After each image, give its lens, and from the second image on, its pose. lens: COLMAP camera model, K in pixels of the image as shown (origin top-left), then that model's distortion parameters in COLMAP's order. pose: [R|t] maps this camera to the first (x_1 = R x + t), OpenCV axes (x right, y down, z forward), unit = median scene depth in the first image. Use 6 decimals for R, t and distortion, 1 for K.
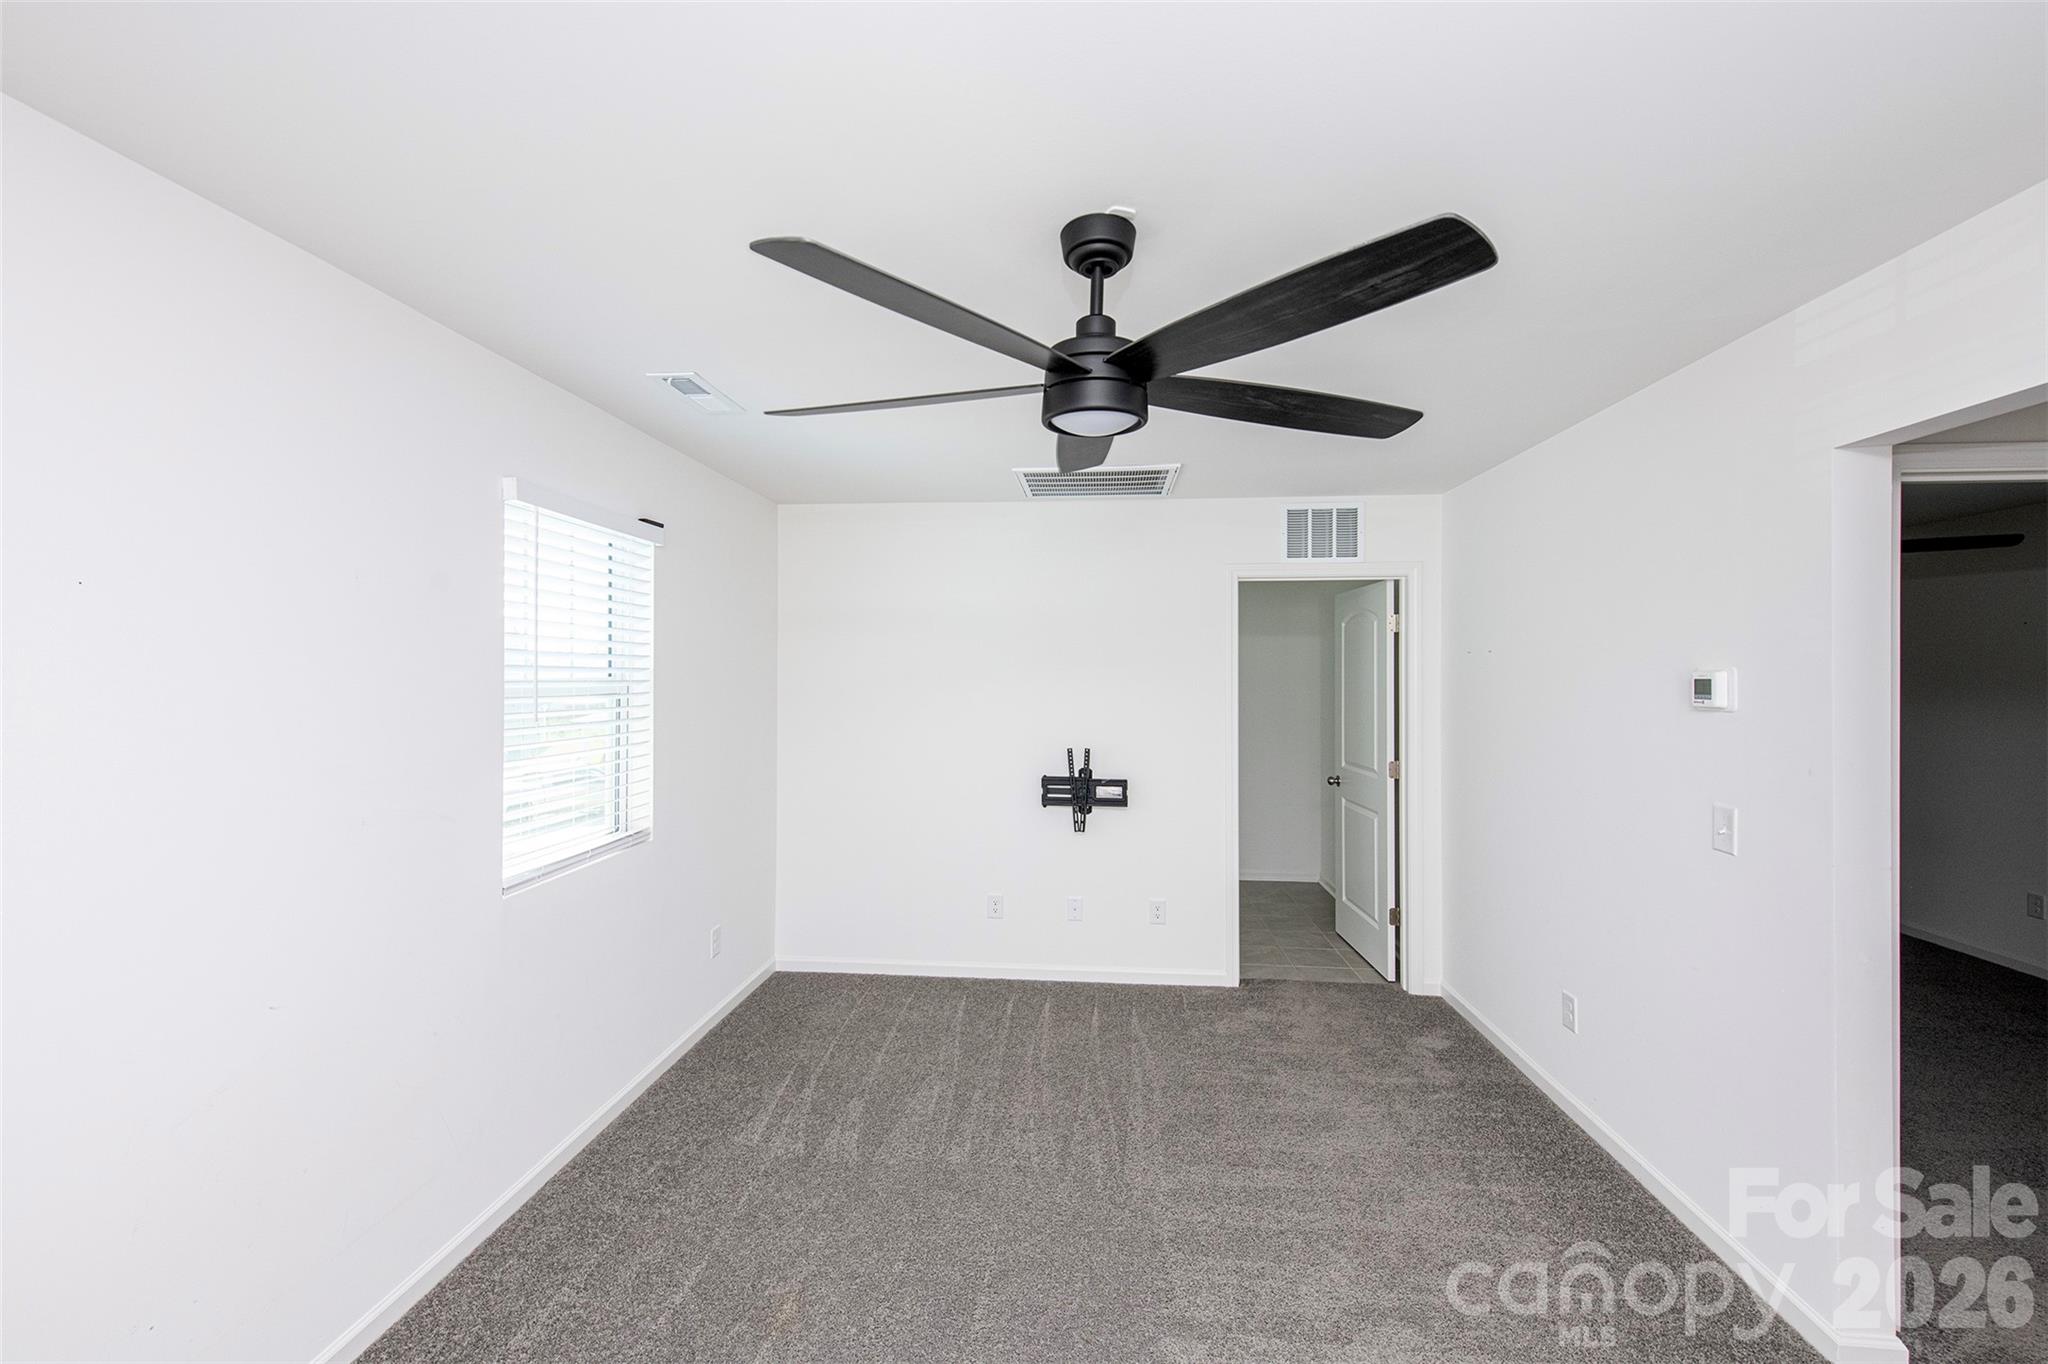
lens RADIAL K [[806.9, 0, 1025.8], [0, 806.9, 669.8], [0, 0, 1]] dist [0.011340, -0.009069]
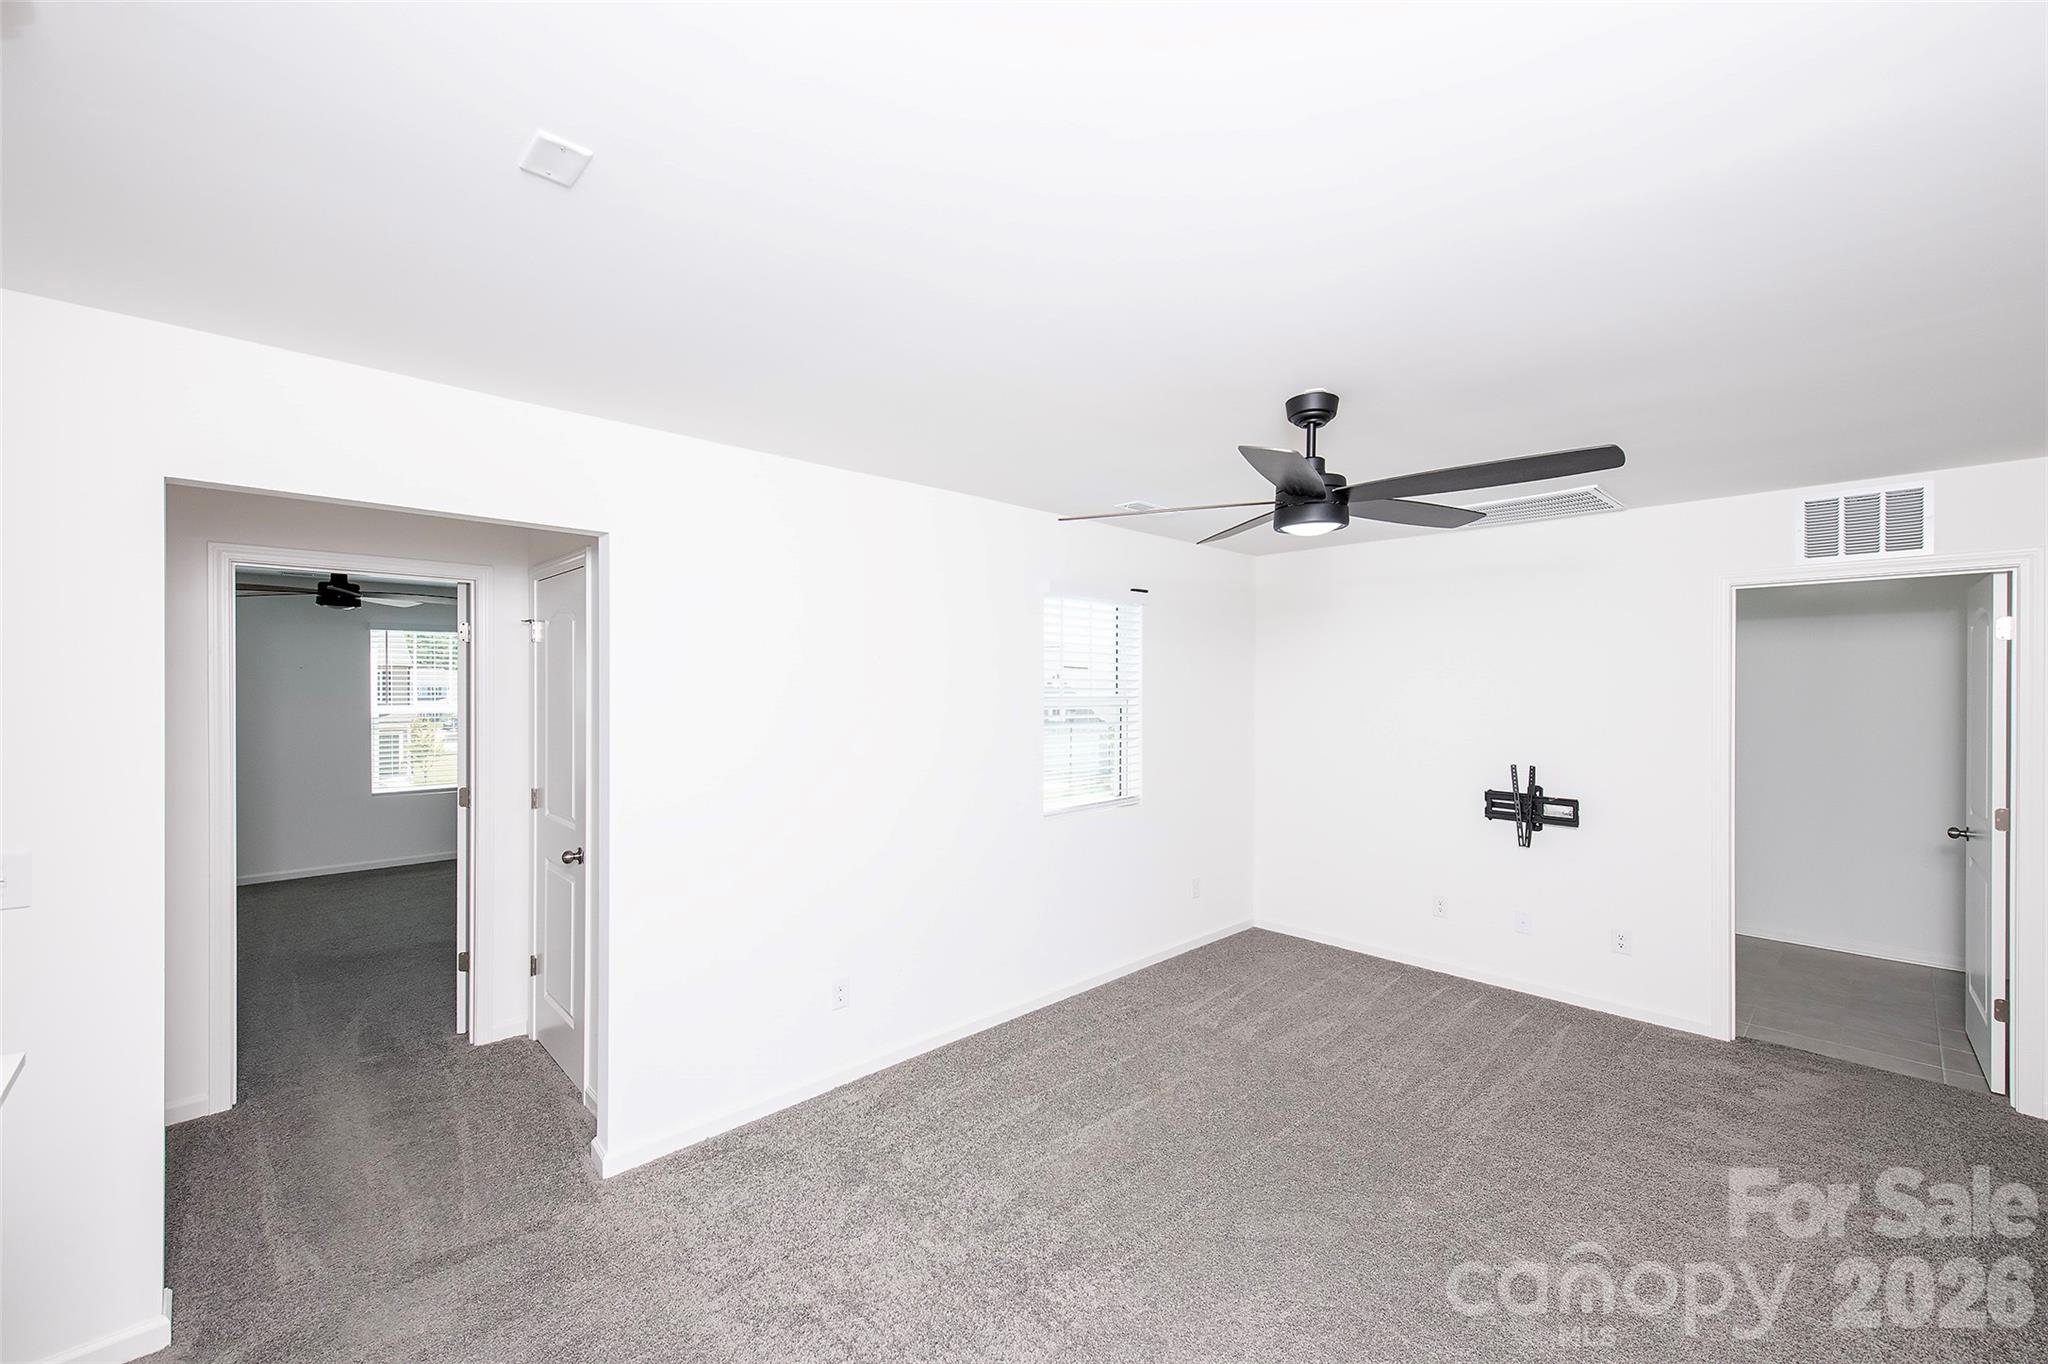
lens RADIAL K [[806.9, 0, 1025.8], [0, 806.9, 669.8], [0, 0, 1]] dist [0.011340, -0.009069]
pose [[0.748173, -0.015076, -0.663333, 0.279488], [0.003539, 0.999818, -0.018732, -0.007385], [0.663495, 0.011668, 0.748090, -0.195199]]
